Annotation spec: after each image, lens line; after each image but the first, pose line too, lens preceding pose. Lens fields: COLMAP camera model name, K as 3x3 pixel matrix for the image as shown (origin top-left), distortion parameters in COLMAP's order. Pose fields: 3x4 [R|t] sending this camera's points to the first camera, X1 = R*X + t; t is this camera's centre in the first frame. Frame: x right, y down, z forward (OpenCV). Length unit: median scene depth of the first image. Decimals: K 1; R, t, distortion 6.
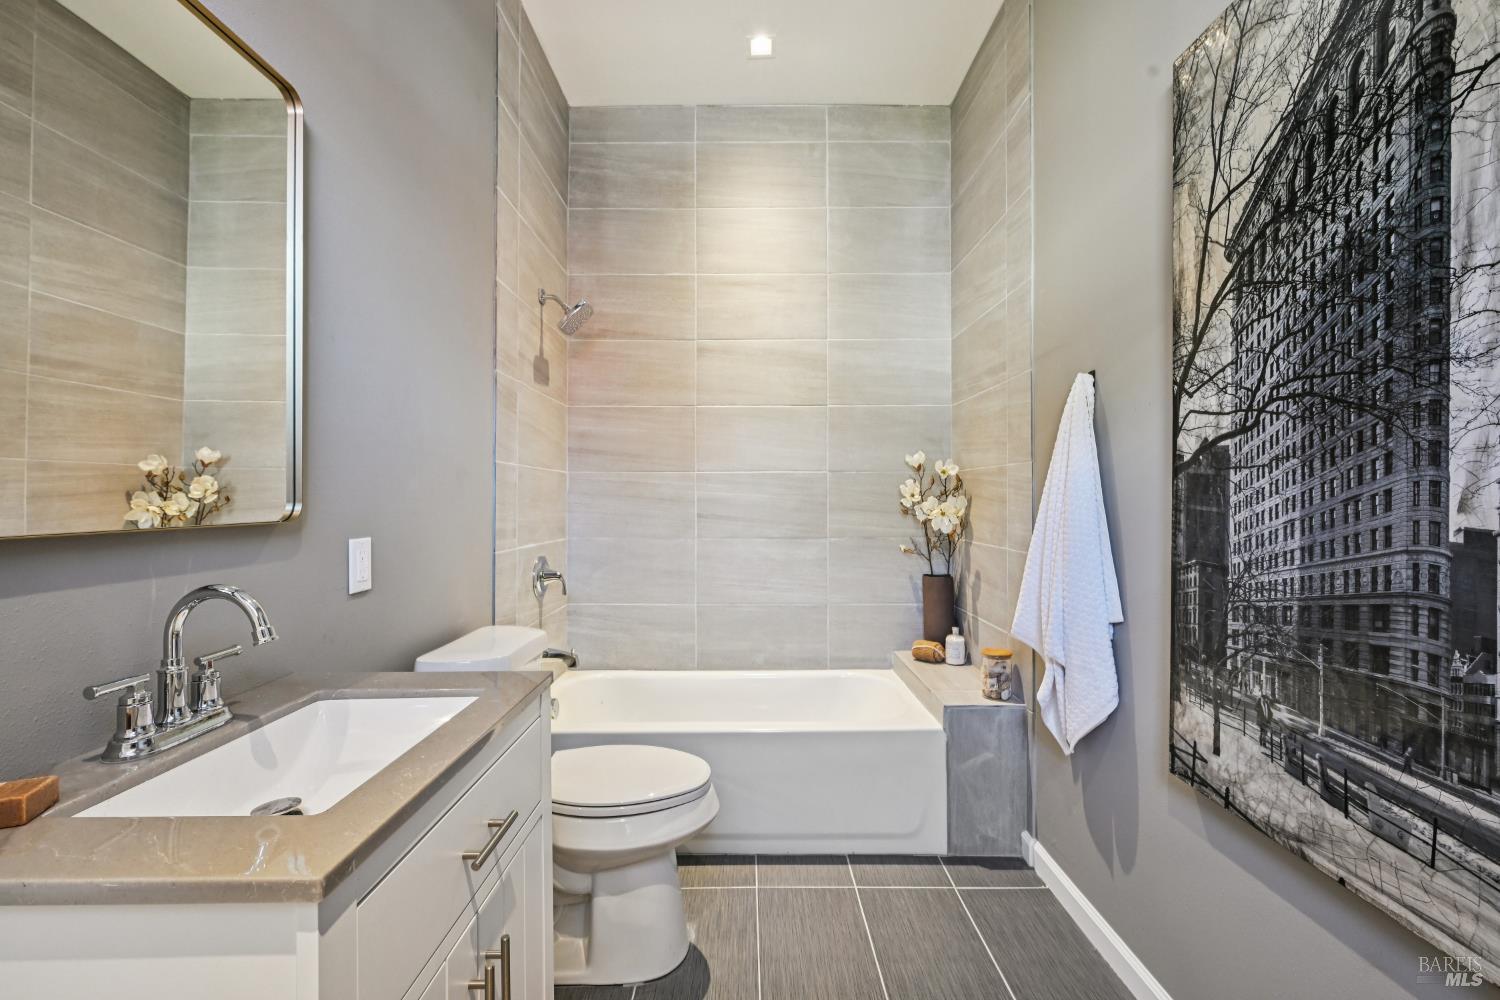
lens RADIAL K [[616.6, 0, 753.5], [0, 616.6, 502.8], [0, 0, 1]] dist [-0.002578, 0.000700]
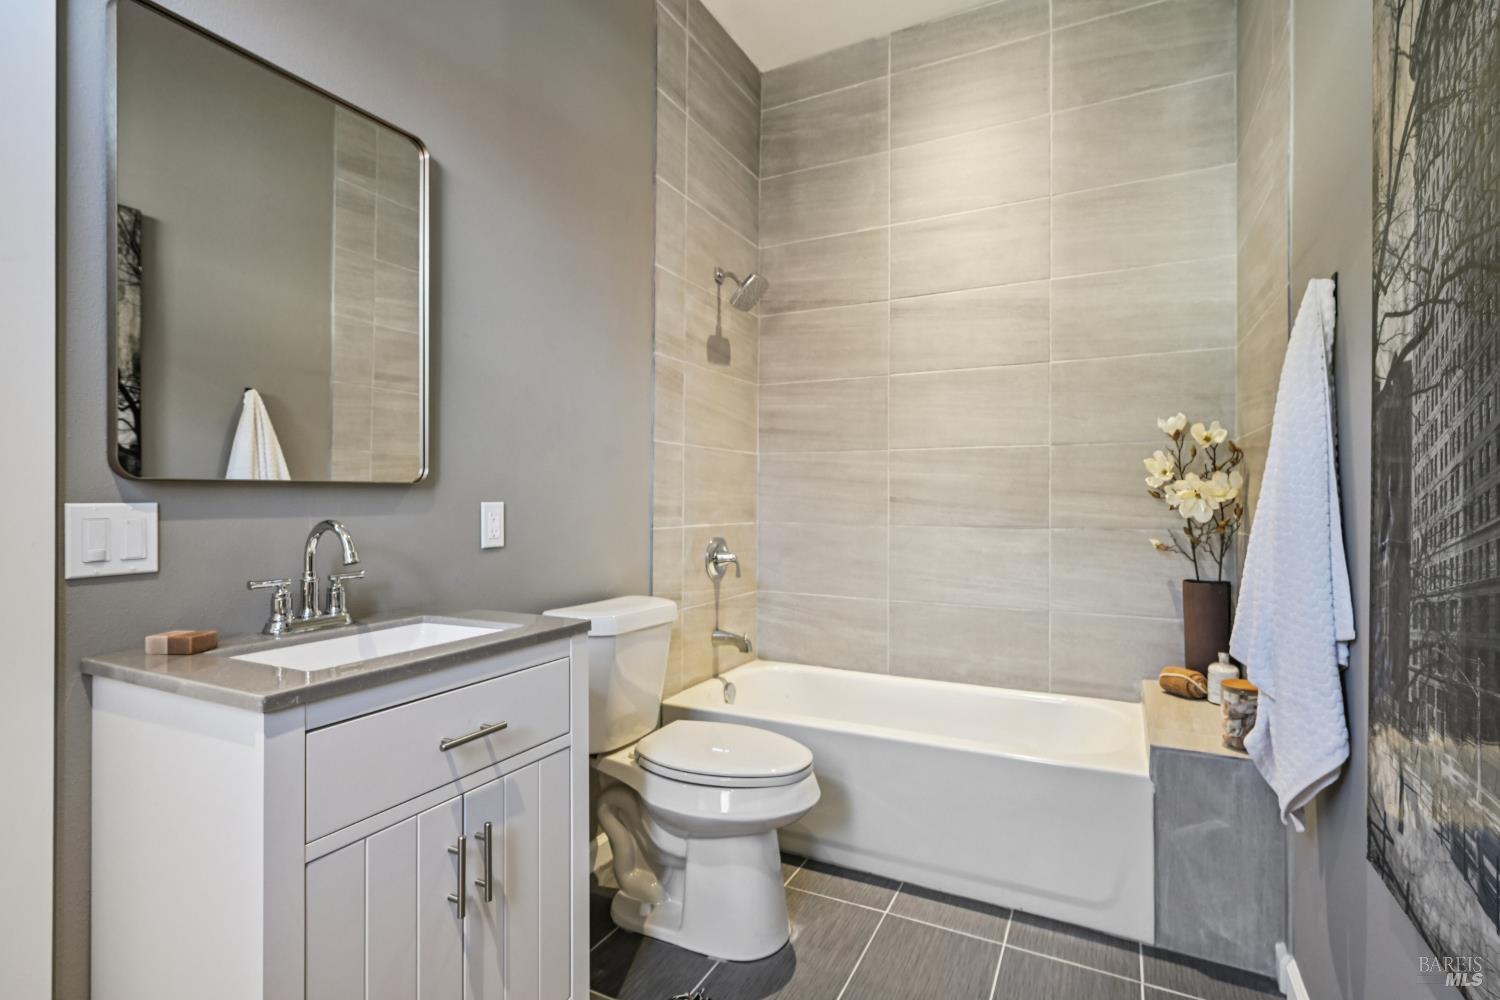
lens RADIAL K [[717.1, 0, 759.1], [0, 717.1, 503.6], [0, 0, 1]] dist [-0.002896, 0.002110]
pose [[0.891017, 0.005689, -0.453934, 0.218784], [-0.005192, 0.999984, 0.002342, 0.026833], [0.453940, 0.000270, 0.891032, 0.002611]]
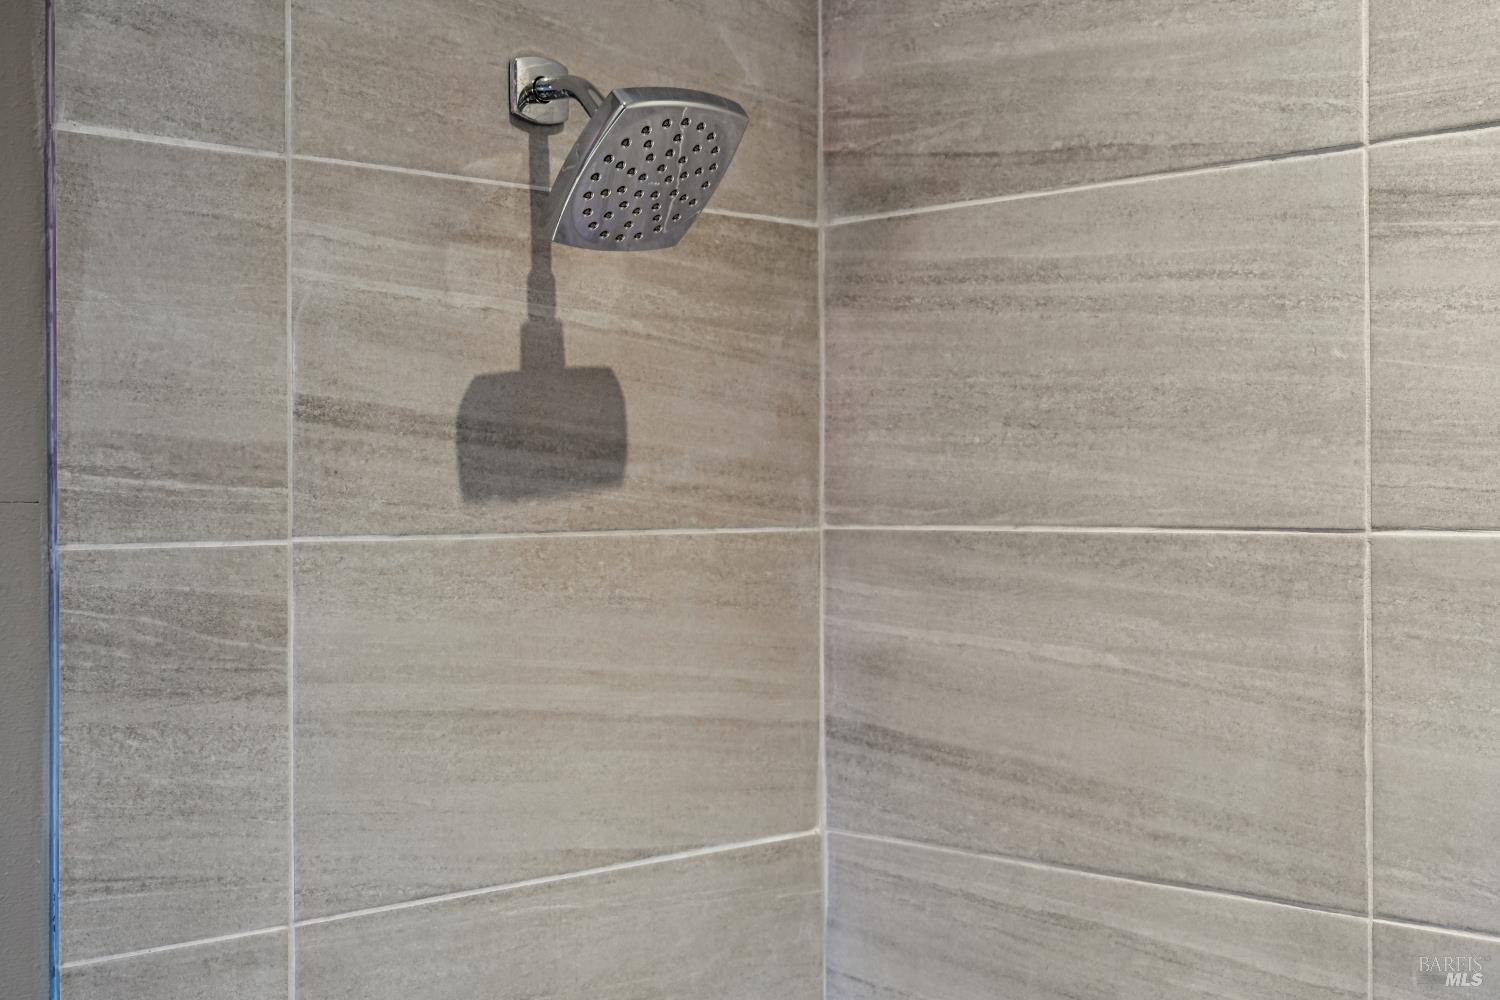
lens RADIAL K [[1959.9, 0, 751.1], [0, 1959.9, 507.4], [0, 0, 1]] dist [0.001008, 0.000000]
pose [[0.685907, 0.003620, -0.727680, 0.193323], [0.002991, 0.999965, 0.007794, -0.177690], [0.727683, -0.007523, 0.685873, 0.532719]]
